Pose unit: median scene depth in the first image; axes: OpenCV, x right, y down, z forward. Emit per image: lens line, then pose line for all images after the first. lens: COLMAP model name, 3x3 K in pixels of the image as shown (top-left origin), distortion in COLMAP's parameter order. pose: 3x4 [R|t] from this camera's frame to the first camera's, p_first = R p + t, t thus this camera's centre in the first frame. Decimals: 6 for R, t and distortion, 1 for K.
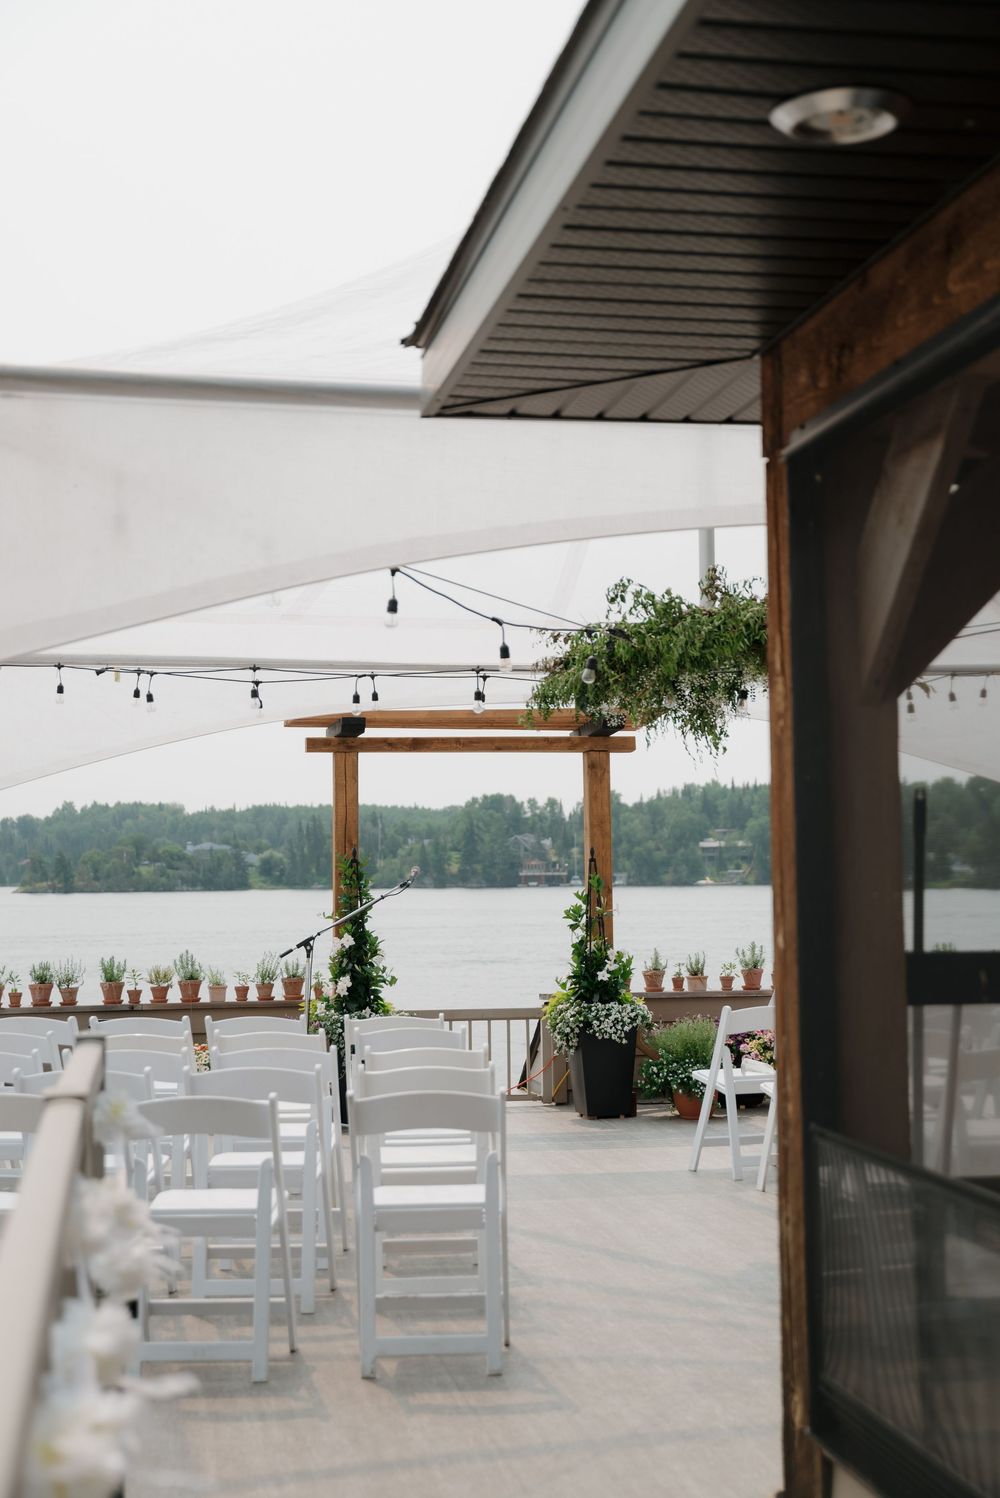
lens RADIAL K [[2122.7, 0, 476.5], [0, 2122.7, 750.2], [0, 0, 1]] dist [0.063453, 0.002708]
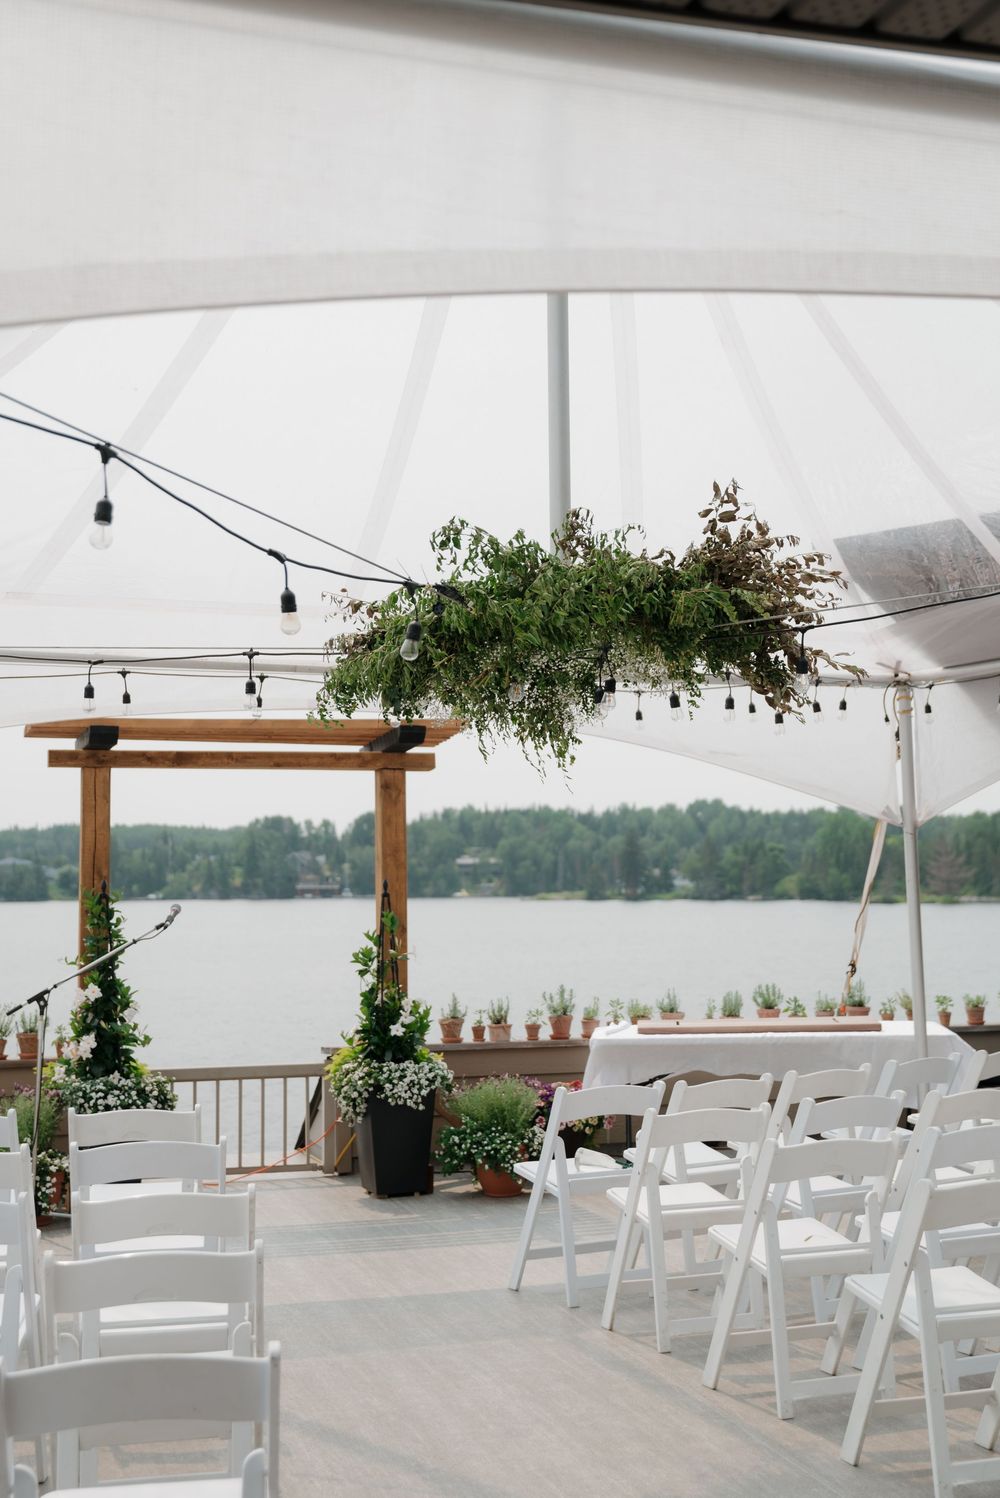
lens RADIAL K [[1868.3, 0, 500.0], [0, 1868.3, 749.0], [0, 0, 1]] dist [0.033142, 0.026995]
pose [[0.991756, 0.011591, 0.127615, 0.003016], [-0.009641, 0.999827, -0.015890, 0.003916], [-0.127778, 0.014529, 0.991696, 0.235457]]
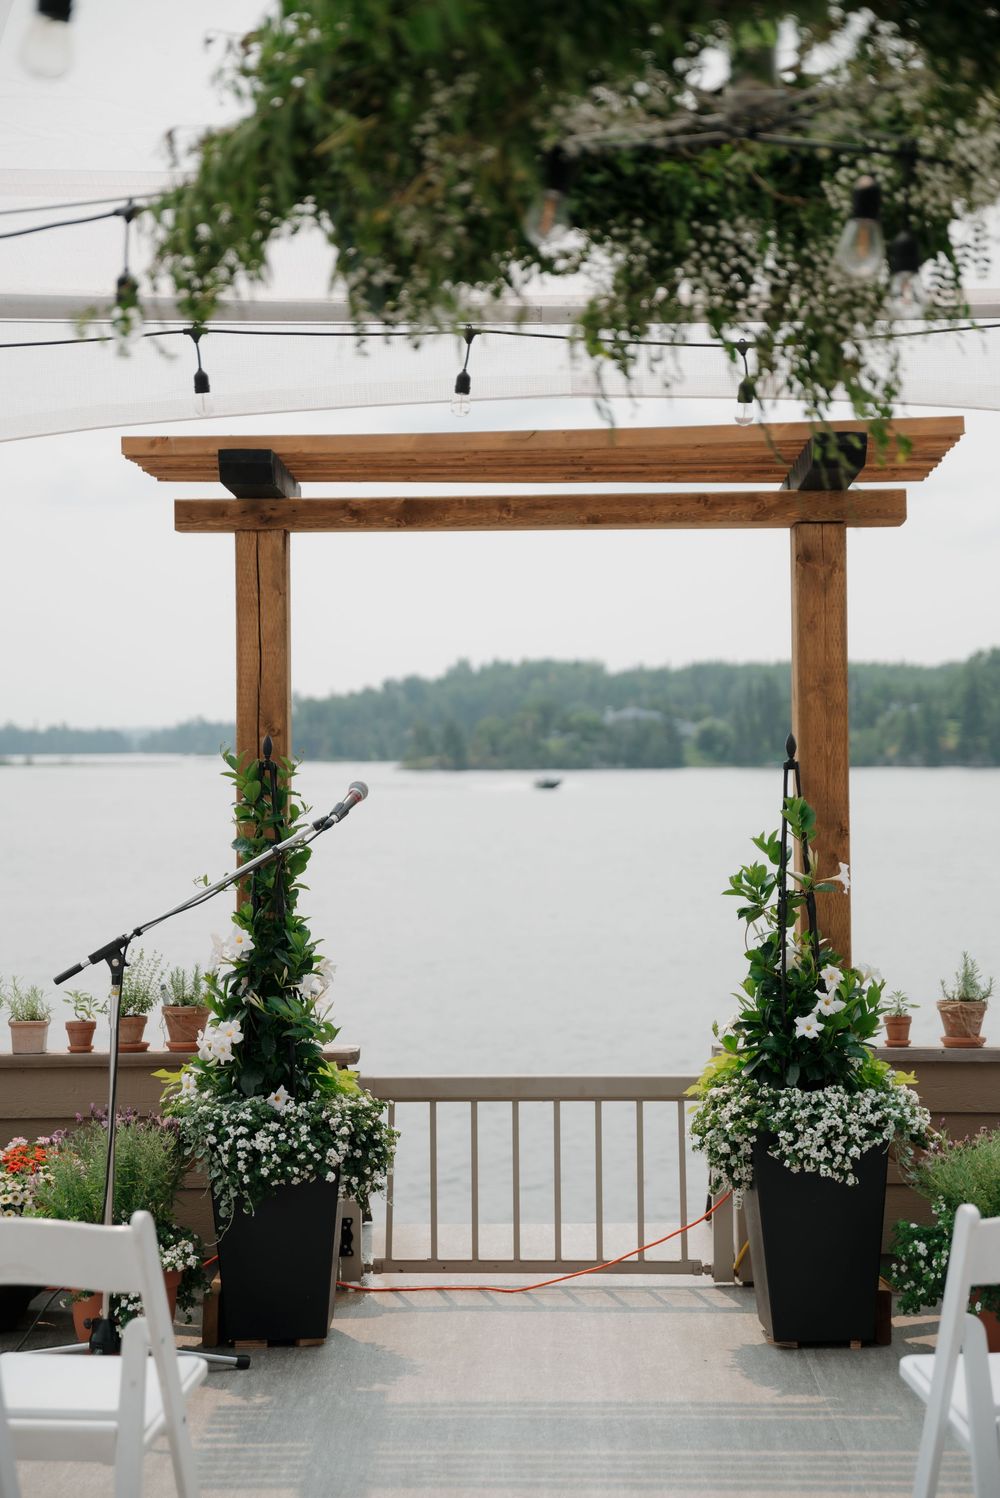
lens RADIAL K [[2672.1, 0, 468.3], [0, 2672.1, 750.2], [0, 0, 1]] dist [0.172916, -0.056411]
pose [[0.981684, 0.002865, -0.190493, 0.093523], [0.008383, 0.998269, 0.058214, 0.014892], [0.190330, -0.058744, 0.979961, 0.427924]]
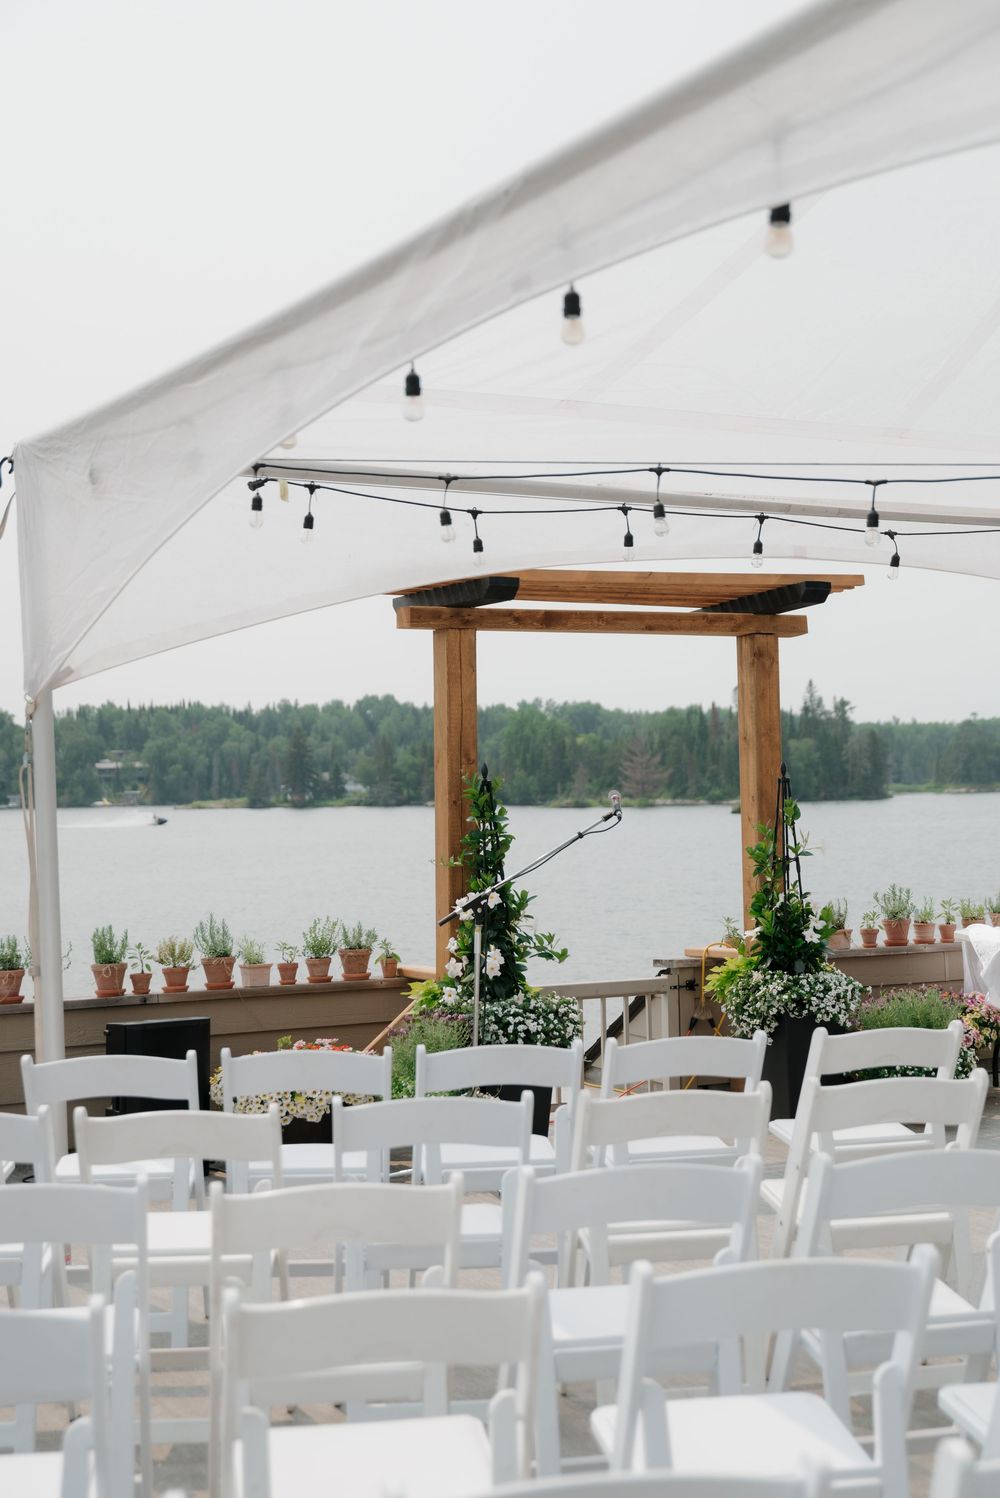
lens RADIAL K [[2075.6, 0, 500.0], [0, 2075.6, 749.0], [0, 0, 1]] dist [0.067511, 0.025174]
pose [[0.953520, -0.000655, 0.301330, -0.252954], [-0.010294, 0.999343, 0.034746, 0.016443], [-0.301155, -0.036232, 0.952887, 0.335458]]
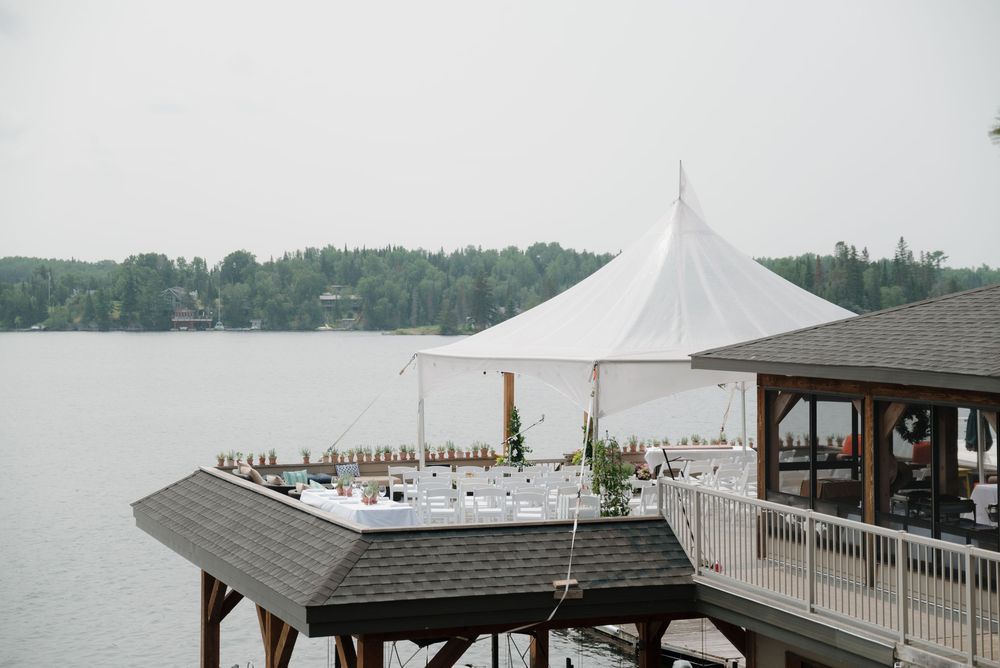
lens RADIAL K [[1783.8, 0, 500.0], [0, 1783.8, 334.0], [0, 0, 1]] dist [0.172916, -0.056411]
pose [[0.975901, 0.007035, 0.218101, -0.603478], [-0.022239, 0.997483, 0.067333, -0.214783], [-0.217078, -0.070561, 0.973601, -1.366509]]
